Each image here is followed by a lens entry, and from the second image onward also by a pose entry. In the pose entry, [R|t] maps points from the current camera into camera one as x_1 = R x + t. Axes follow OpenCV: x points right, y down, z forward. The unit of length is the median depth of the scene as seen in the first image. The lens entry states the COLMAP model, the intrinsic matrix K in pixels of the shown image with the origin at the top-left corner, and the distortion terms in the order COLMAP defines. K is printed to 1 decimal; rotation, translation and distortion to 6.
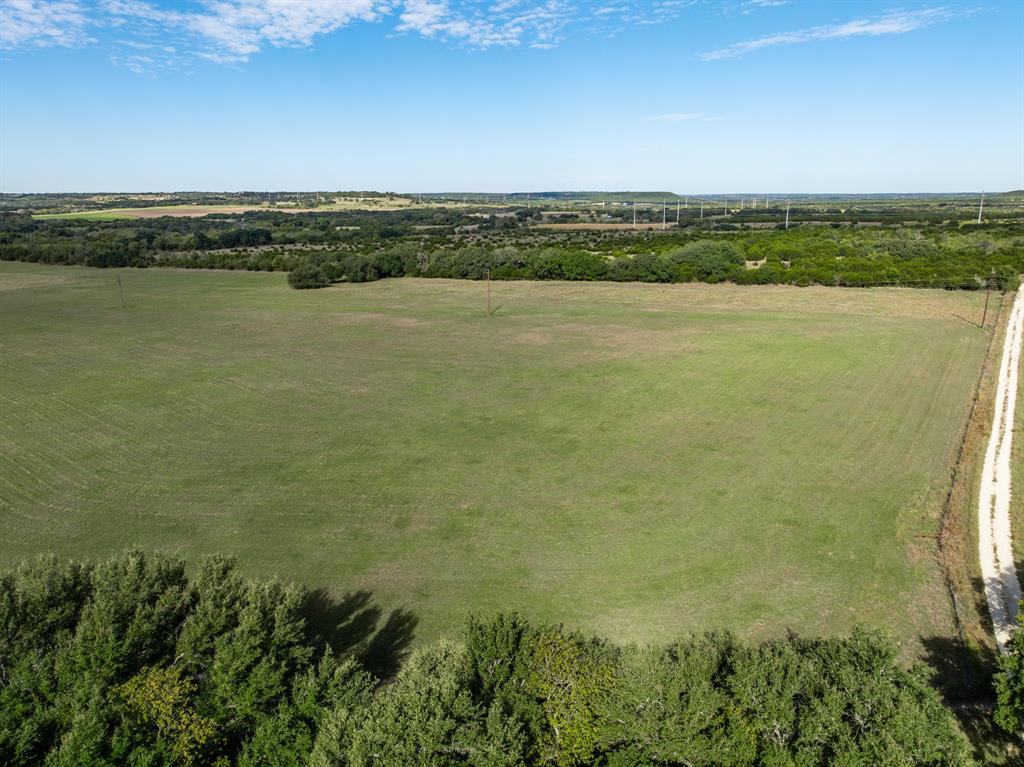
lens RADIAL K [[718.9, 0, 512.0], [0, 718.9, 383.5], [0, 0, 1]] dist [-0.035529, 0.021256]
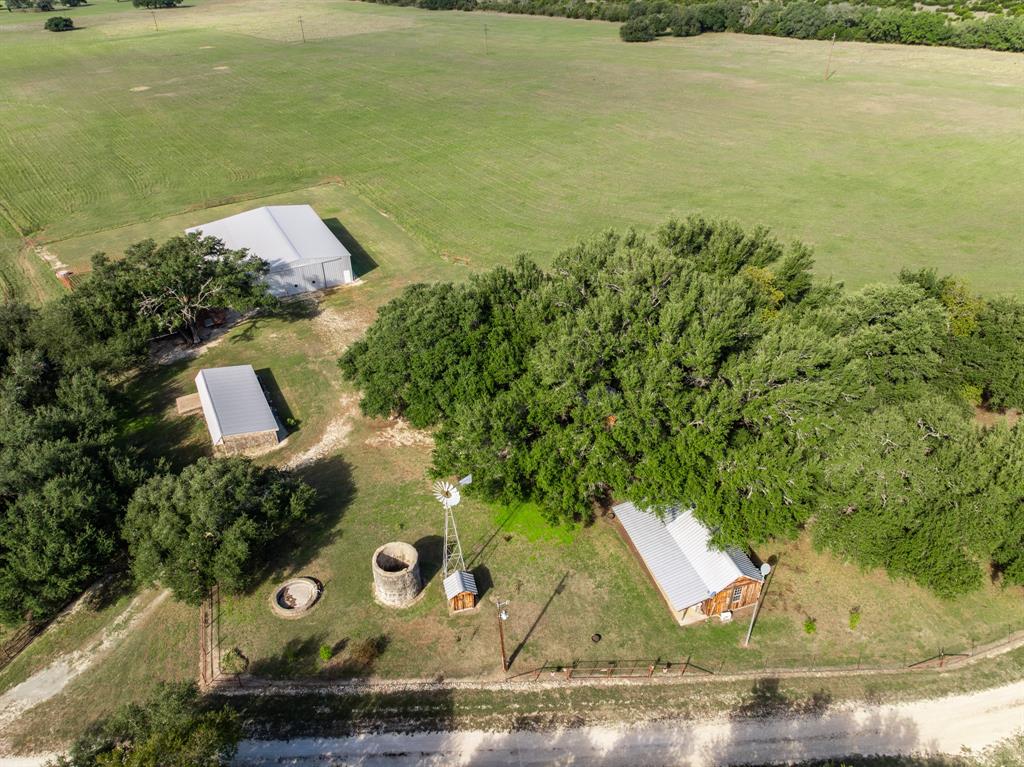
lens RADIAL K [[718.9, 0, 512.0], [0, 718.9, 383.5], [0, 0, 1]] dist [-0.035529, 0.021256]
pose [[0.942425, 0.173887, -0.285654, -0.069742], [-0.073079, 0.940625, 0.331488, 0.009049], [0.326335, -0.291527, 0.899176, -0.176110]]
